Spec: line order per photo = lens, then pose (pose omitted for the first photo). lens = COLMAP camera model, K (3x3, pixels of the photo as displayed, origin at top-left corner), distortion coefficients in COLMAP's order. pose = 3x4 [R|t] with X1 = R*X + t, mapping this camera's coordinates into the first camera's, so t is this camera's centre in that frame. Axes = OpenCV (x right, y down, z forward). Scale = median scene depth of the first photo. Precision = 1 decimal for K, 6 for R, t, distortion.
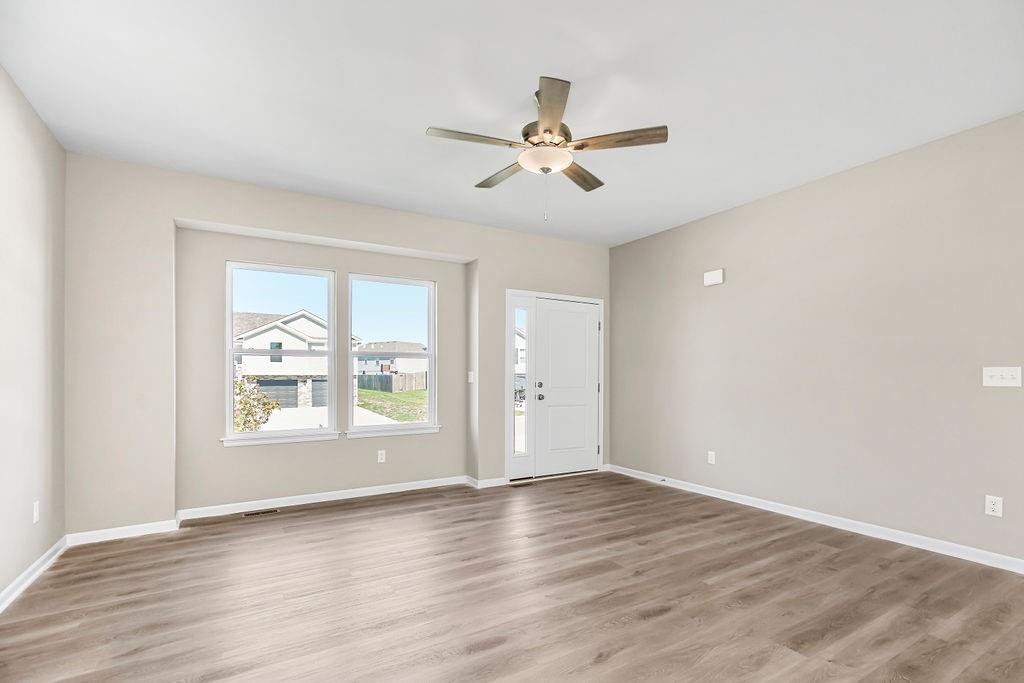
lens RADIAL K [[474.9, 0, 554.3], [0, 474.9, 380.1], [0, 0, 1]] dist [-0.001996, 0.001050]
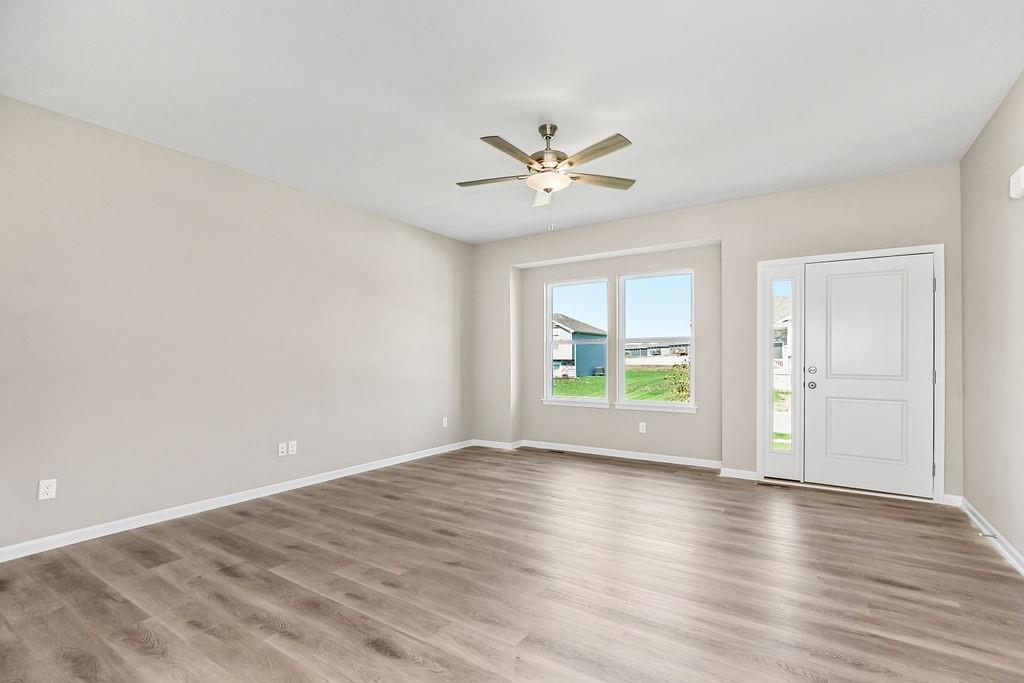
lens RADIAL K [[474.9, 0, 511.0], [0, 474.9, 348.2], [0, 0, 1]] dist [-0.001996, 0.001050]
pose [[0.409509, -0.017348, -0.912141, 0.570033], [-0.005353, 0.999756, -0.021418, -0.007890], [0.912290, 0.013654, 0.409316, 0.223712]]
